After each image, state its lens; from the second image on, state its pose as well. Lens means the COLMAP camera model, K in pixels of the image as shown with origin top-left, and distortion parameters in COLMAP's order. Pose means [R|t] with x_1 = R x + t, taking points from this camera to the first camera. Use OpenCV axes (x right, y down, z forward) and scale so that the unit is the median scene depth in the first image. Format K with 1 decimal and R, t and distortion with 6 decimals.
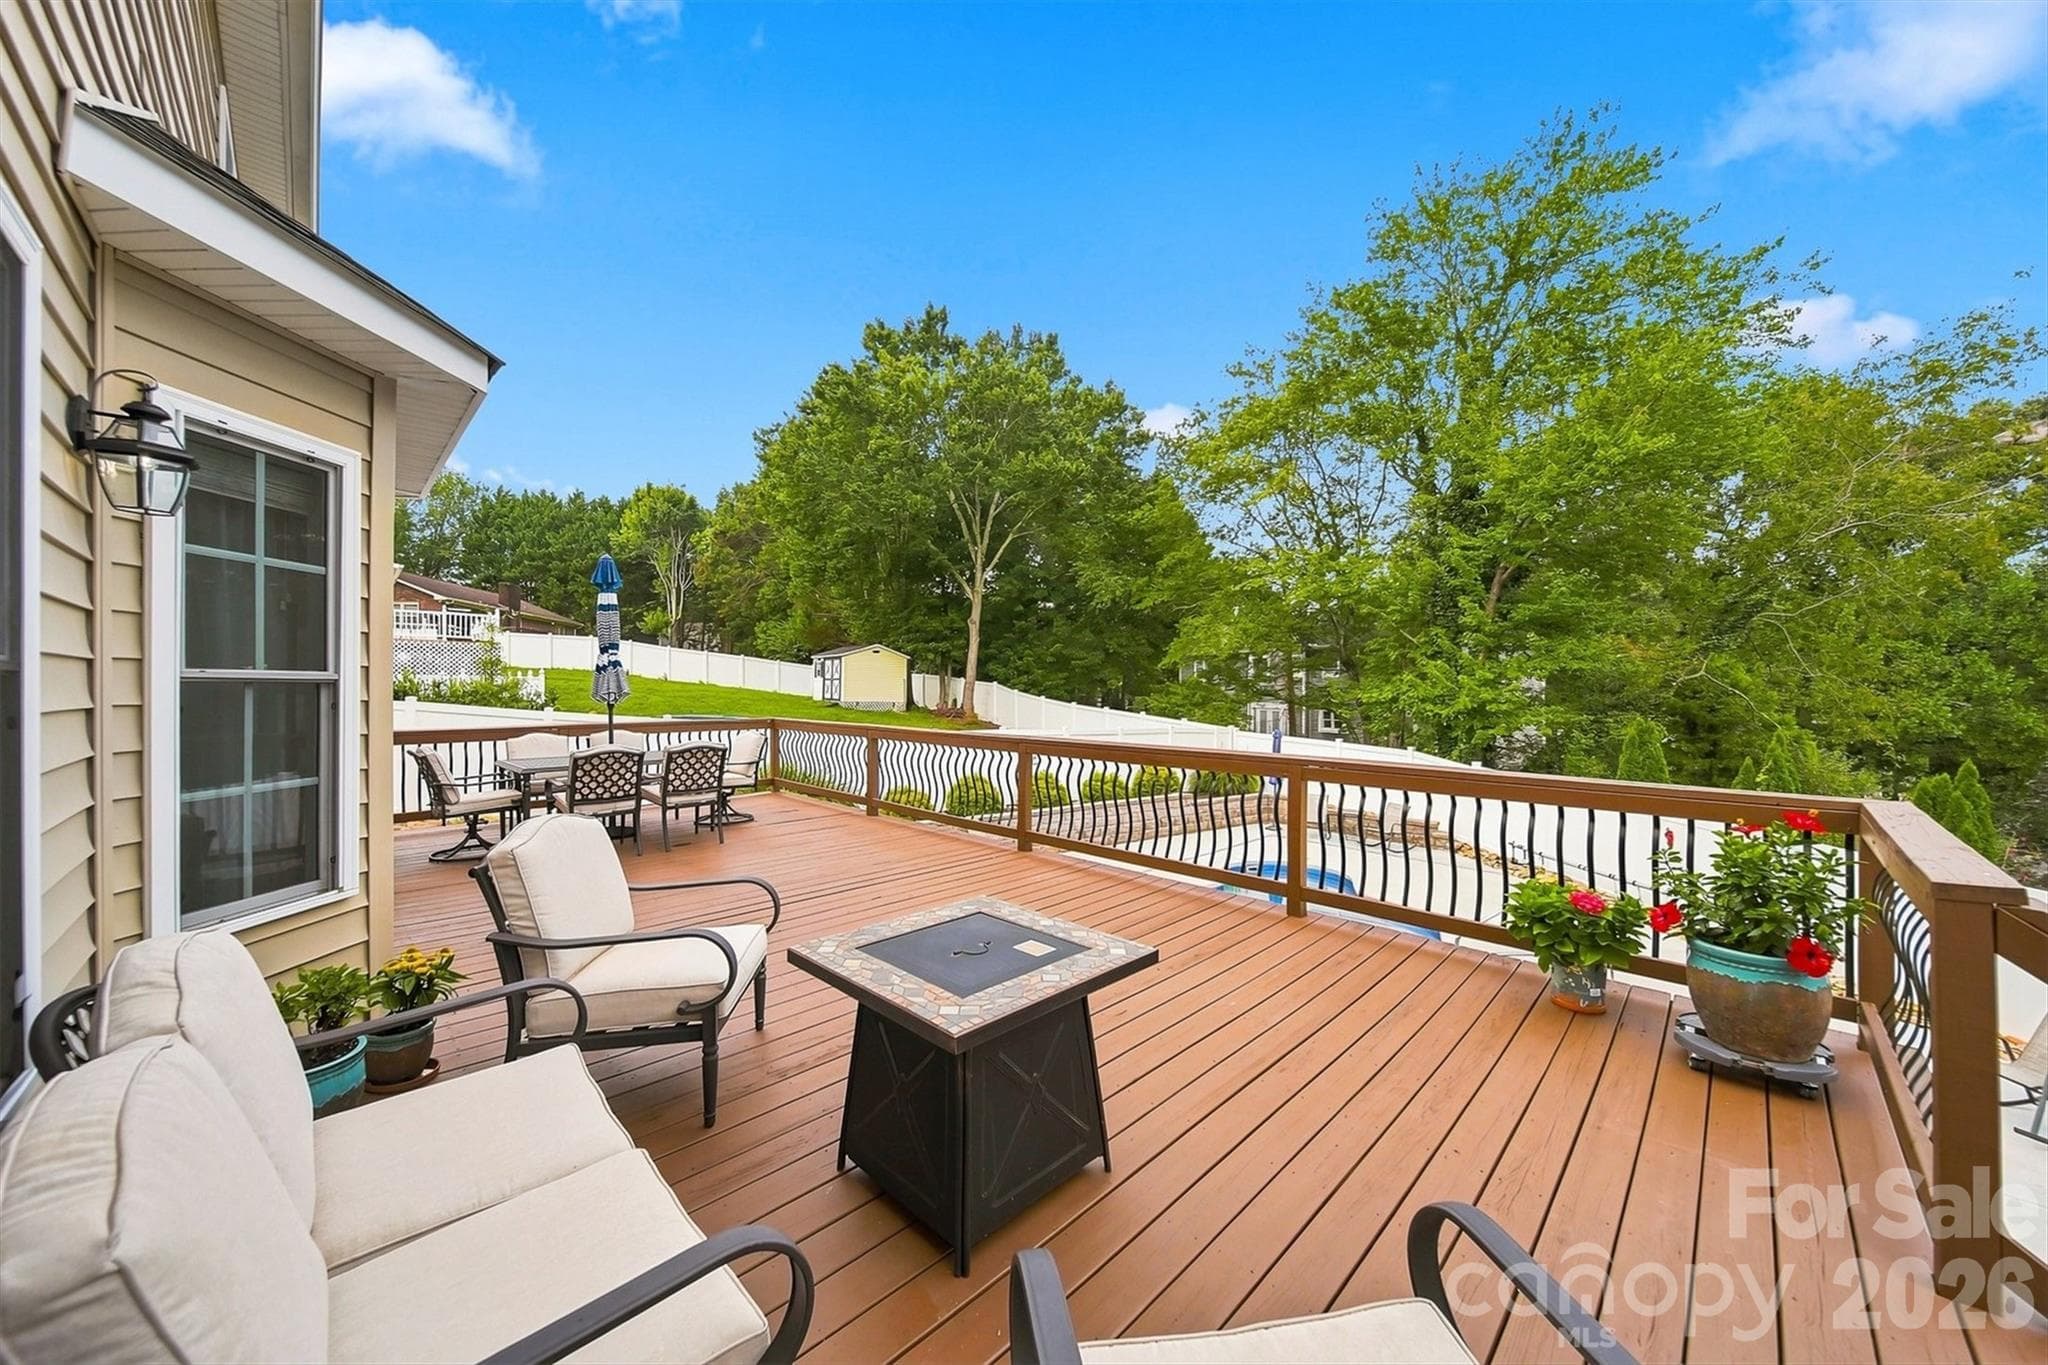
lens RADIAL K [[732.5, 0, 1032.8], [0, 732.5, 685.6], [0, 0, 1]] dist [0.000751, 0.000003]
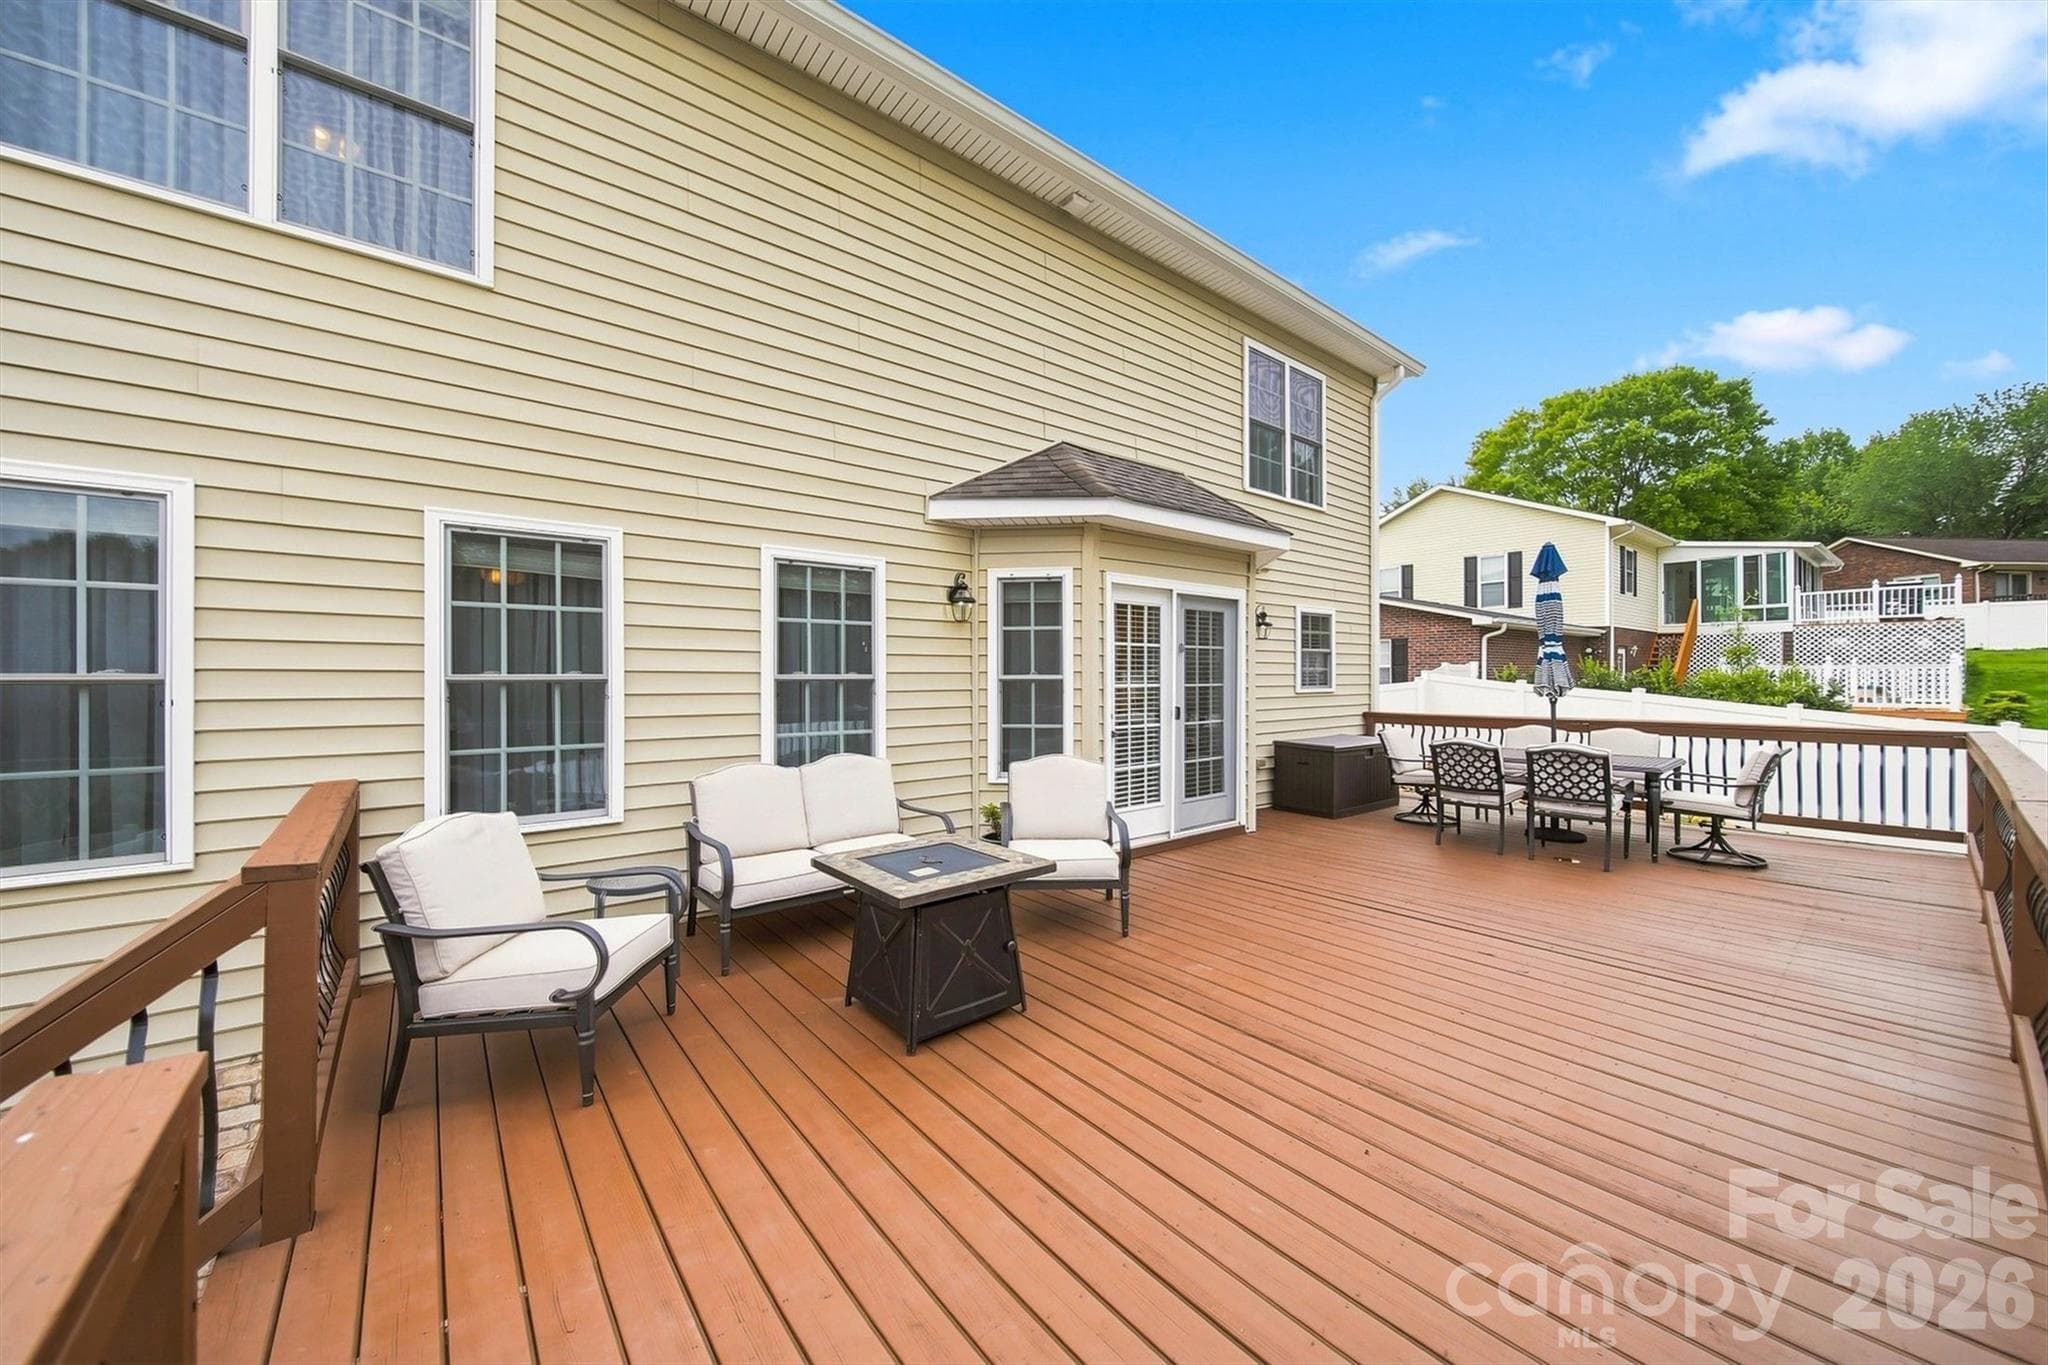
lens RADIAL K [[732.5, 0, 1030.9], [0, 732.5, 679.5], [0, 0, 1]] dist [0.000751, 0.000003]
pose [[-0.102597, 0.001169, -0.994722, 0.489103], [0.004754, 0.999988, 0.000685, -0.003442], [0.994712, -0.004659, -0.102602, 0.480408]]
